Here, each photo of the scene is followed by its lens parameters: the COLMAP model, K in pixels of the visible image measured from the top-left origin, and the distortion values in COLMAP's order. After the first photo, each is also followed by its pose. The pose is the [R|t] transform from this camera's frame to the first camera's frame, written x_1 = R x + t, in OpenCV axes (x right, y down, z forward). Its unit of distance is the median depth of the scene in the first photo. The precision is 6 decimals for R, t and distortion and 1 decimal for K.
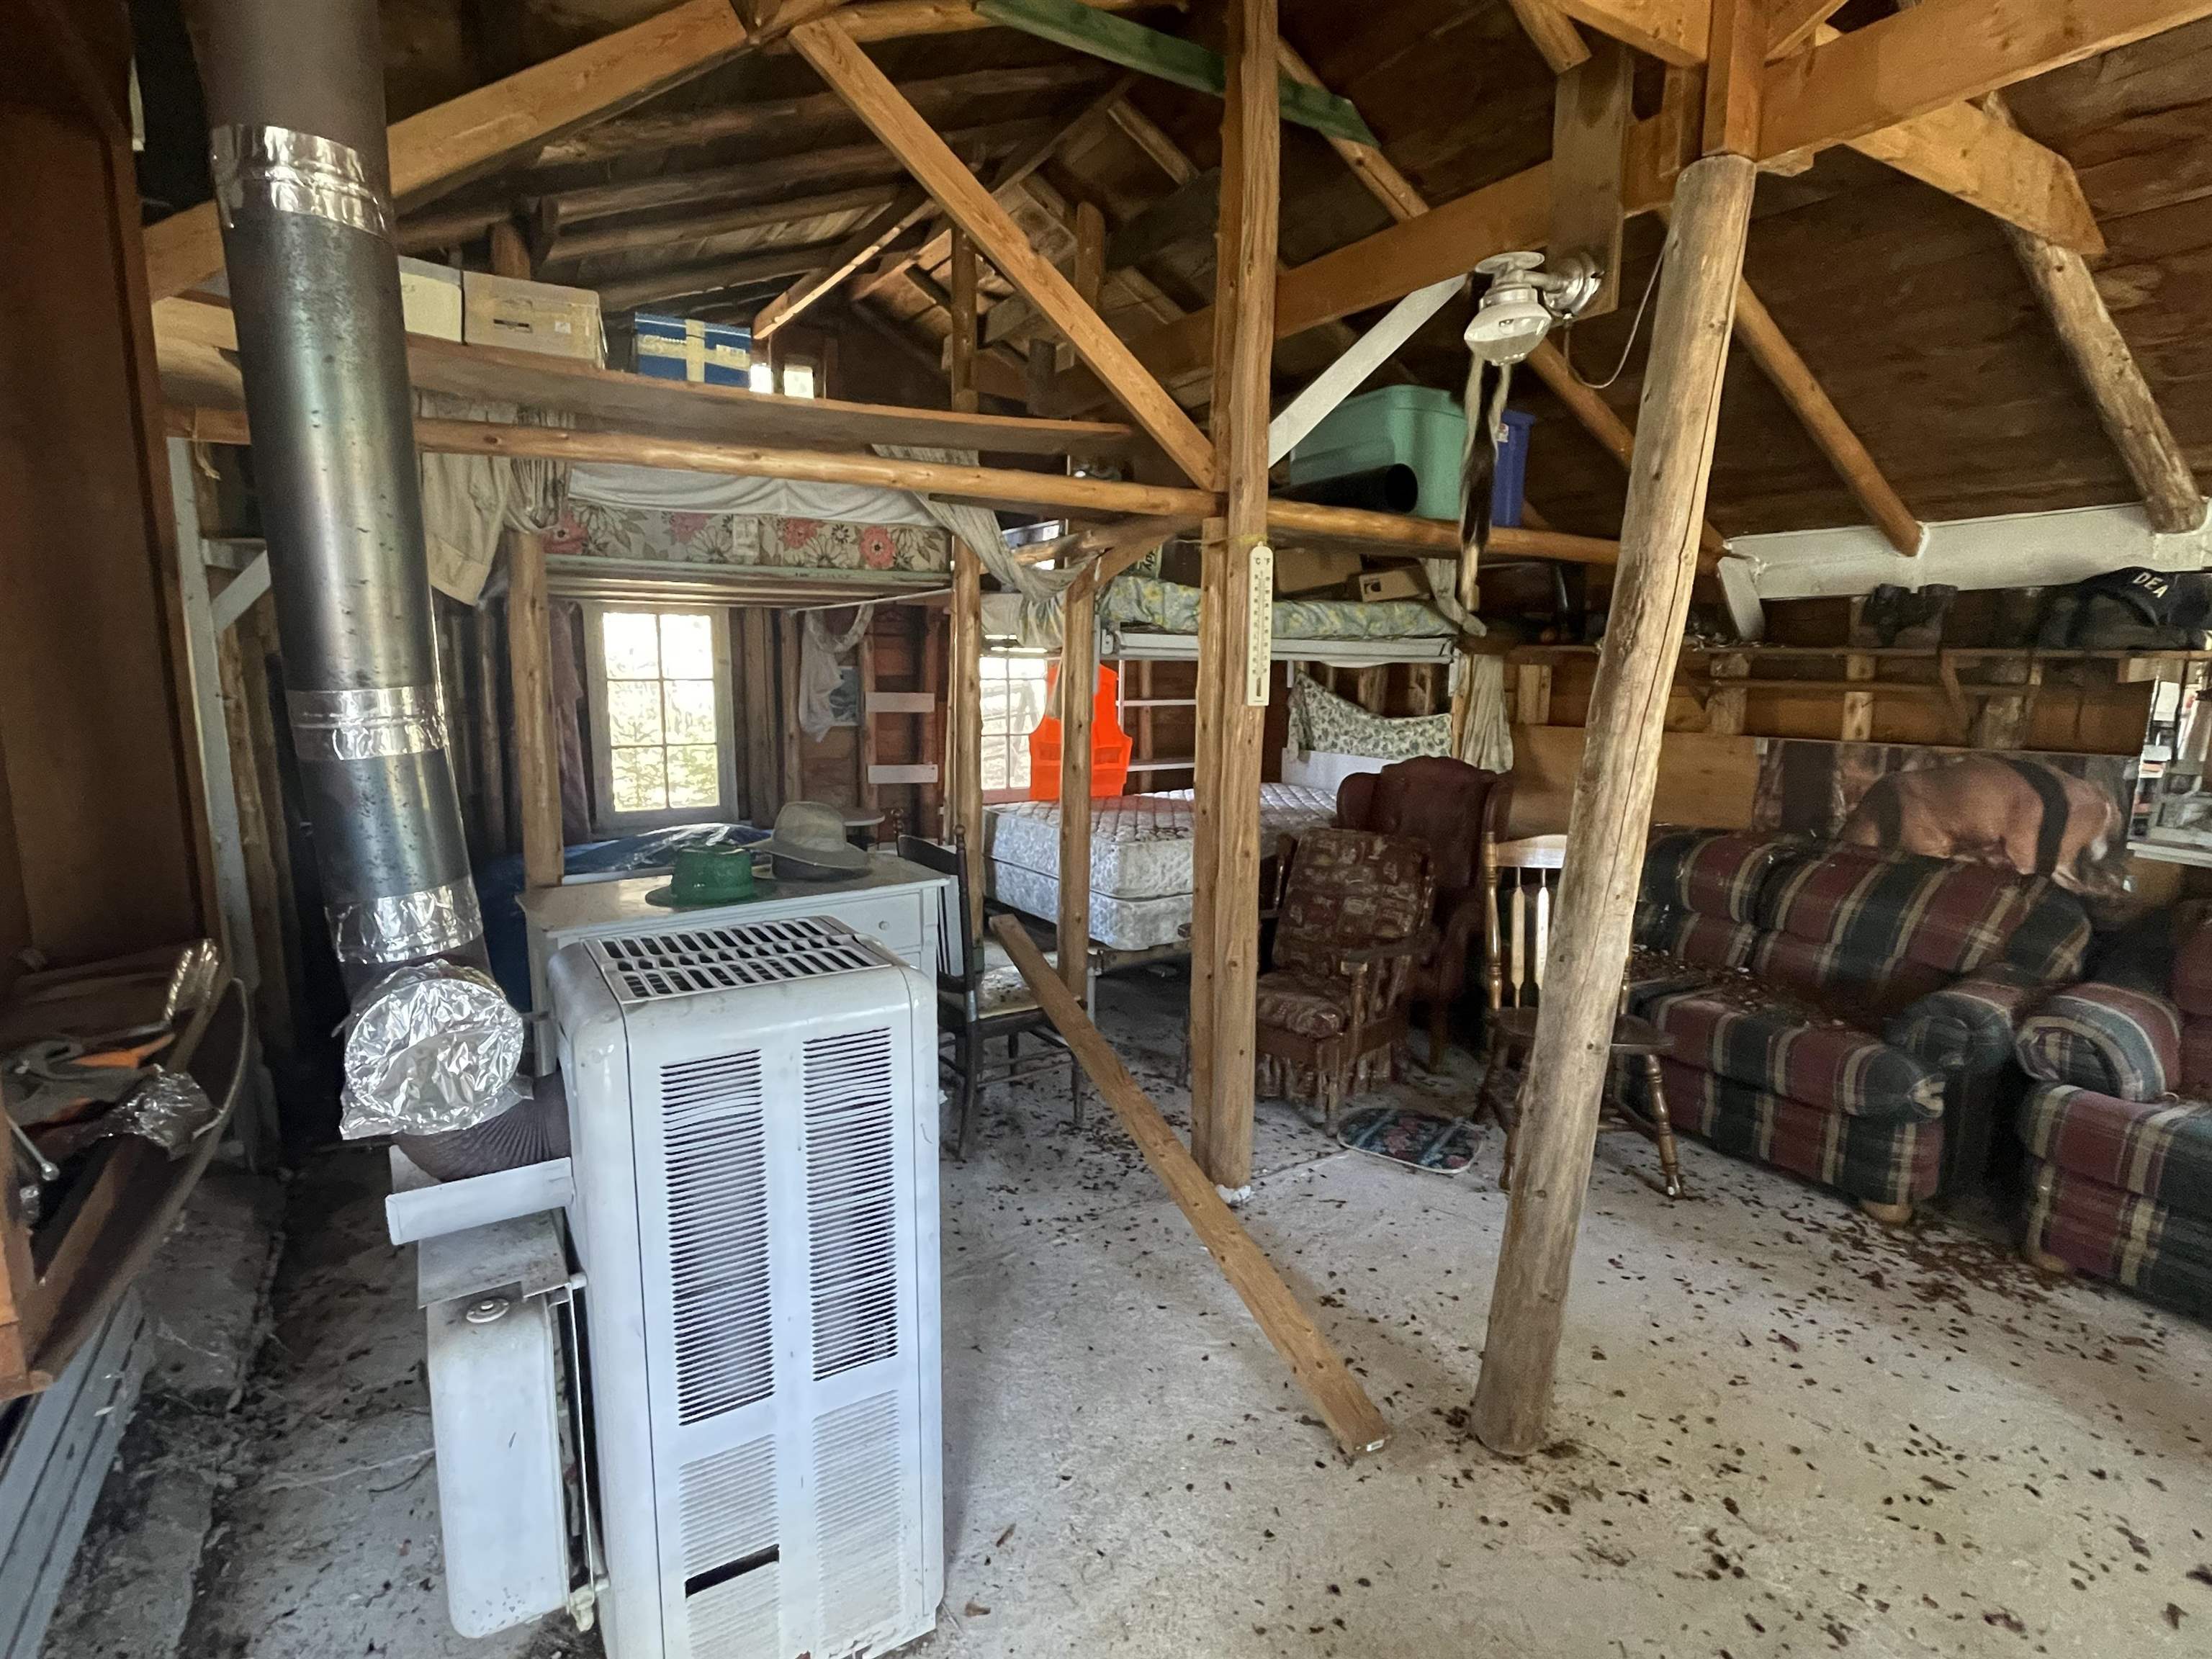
lens RADIAL K [[1093.0, 0, 1108.8], [0, 1093.0, 820.8], [0, 0, 1]] dist [-0.002410, -0.000386]
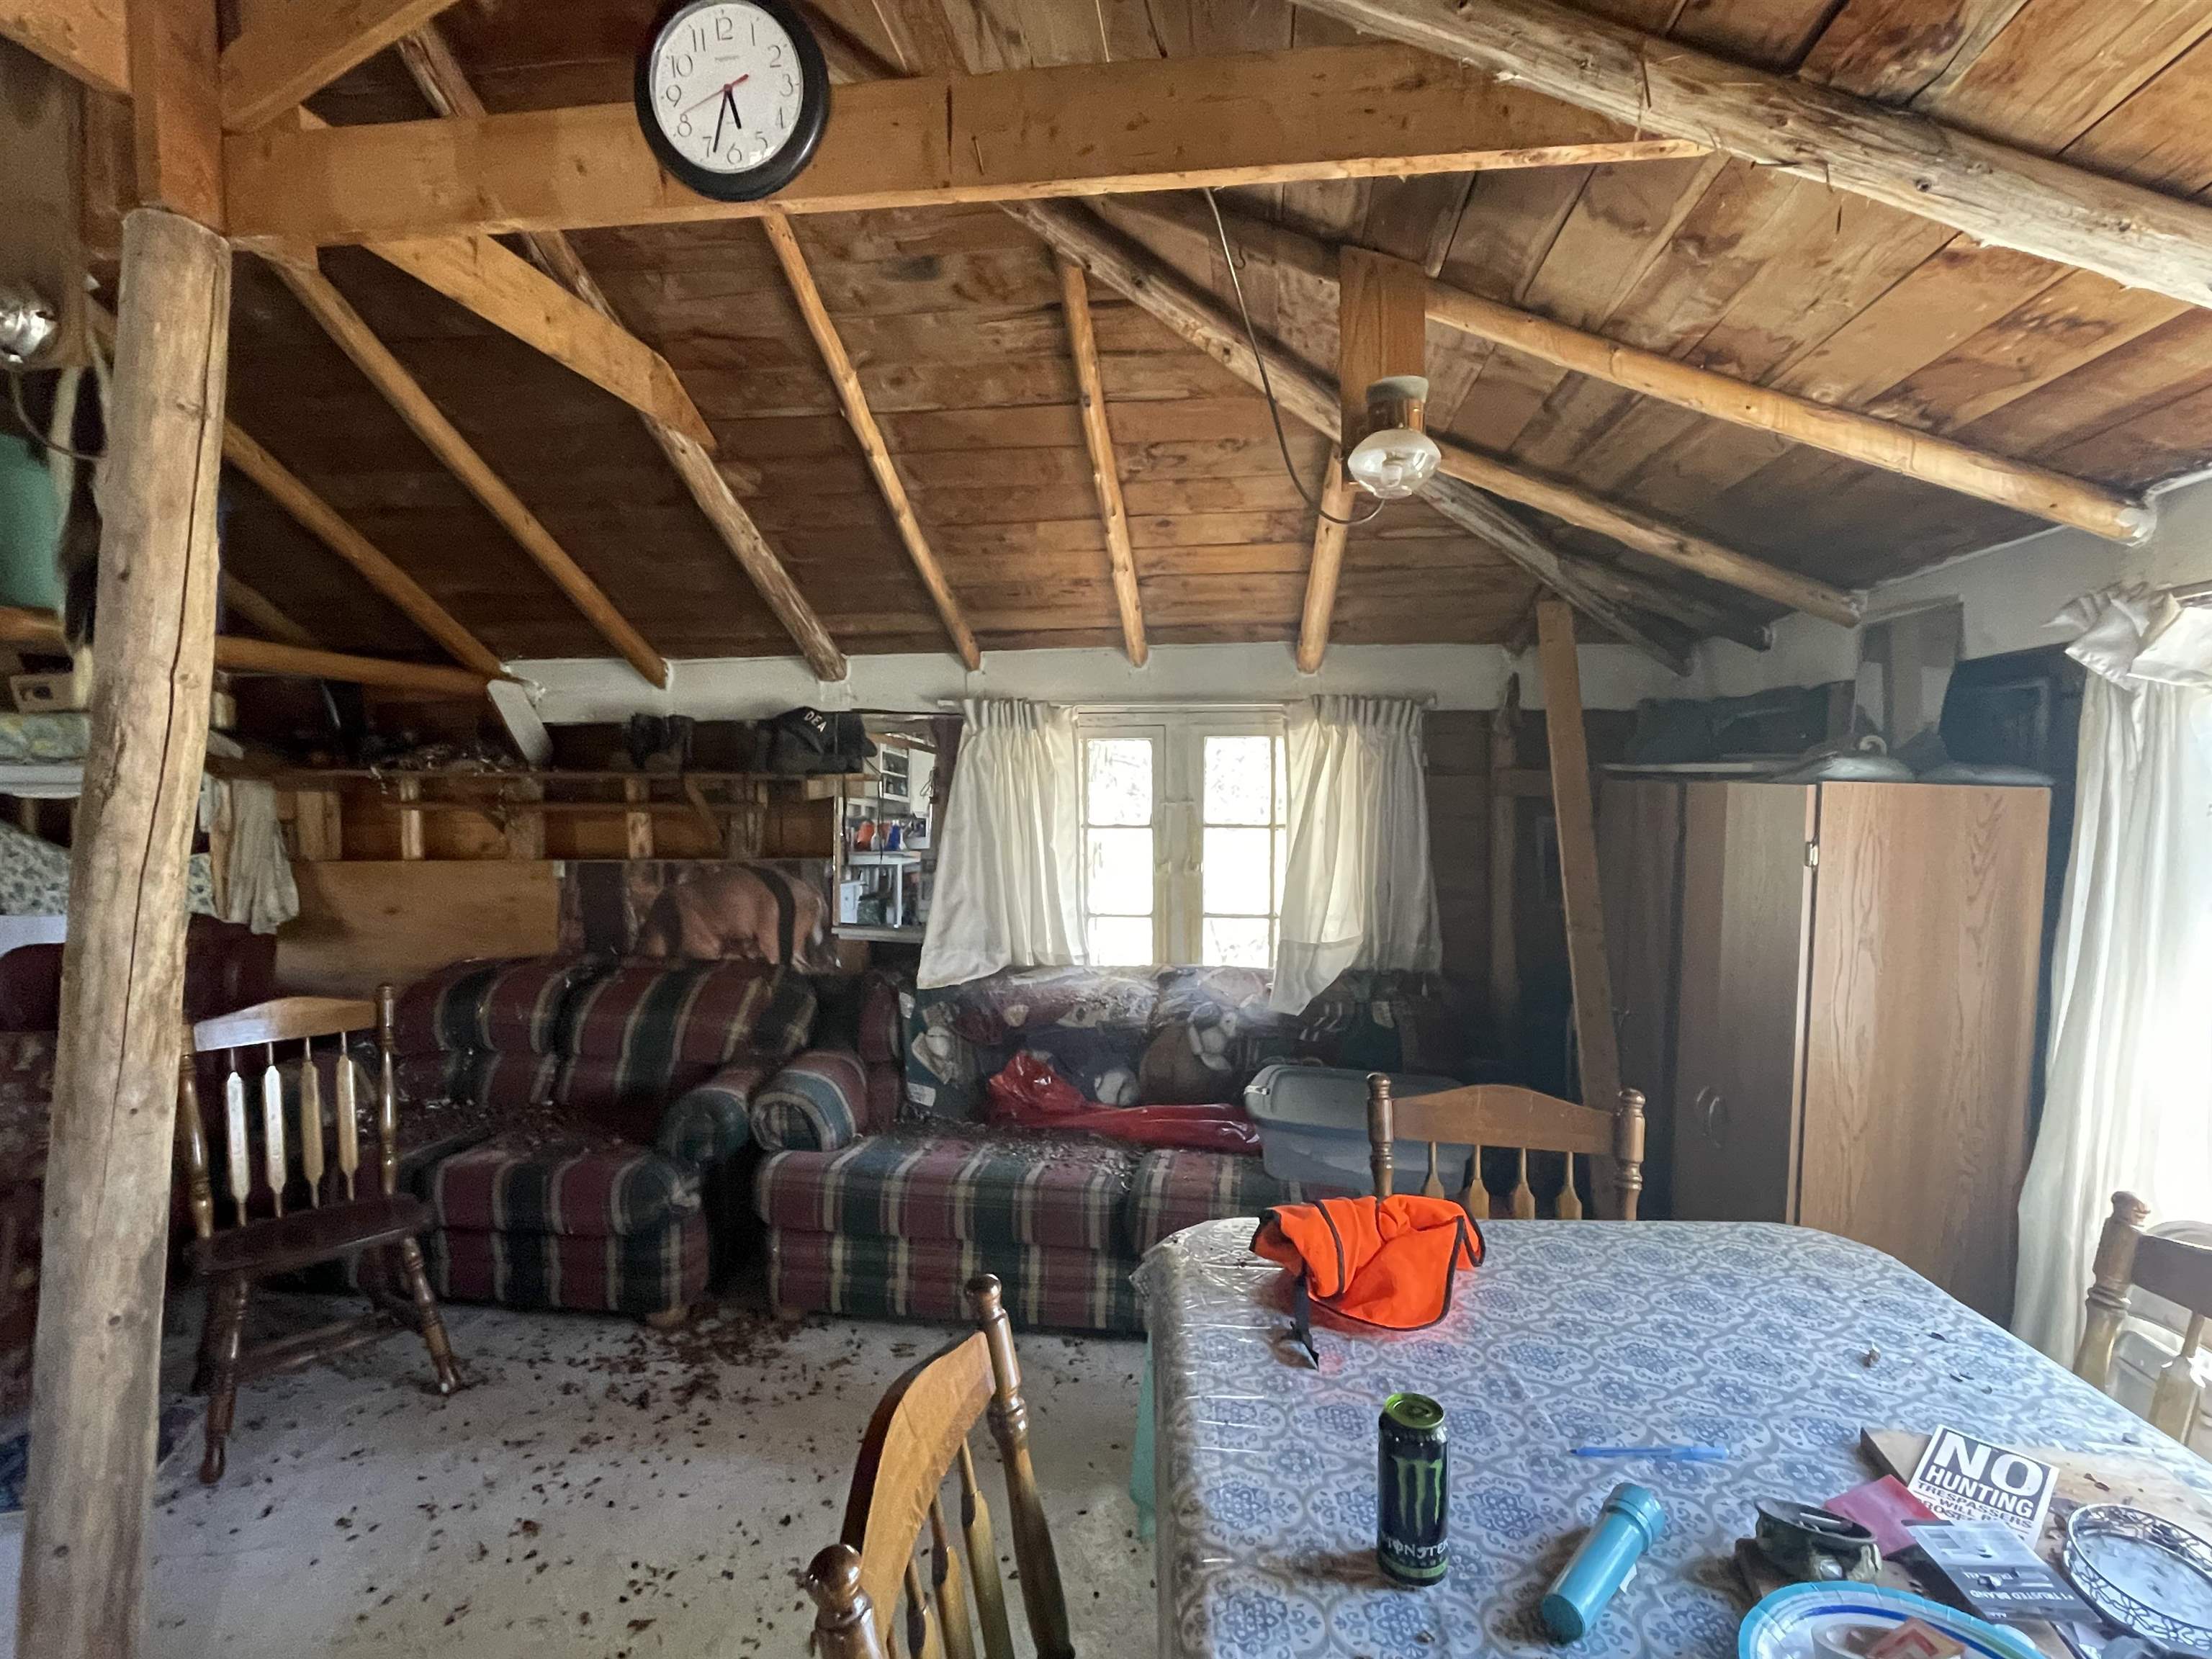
lens RADIAL K [[1093.0, 0, 1108.8], [0, 1093.0, 820.8], [0, 0, 1]] dist [-0.002410, -0.000386]
pose [[0.615993, -0.043314, 0.786560, 0.172363], [0.125262, 0.991169, -0.043518, -0.007666], [-0.777729, 0.125333, 0.615979, -0.013542]]
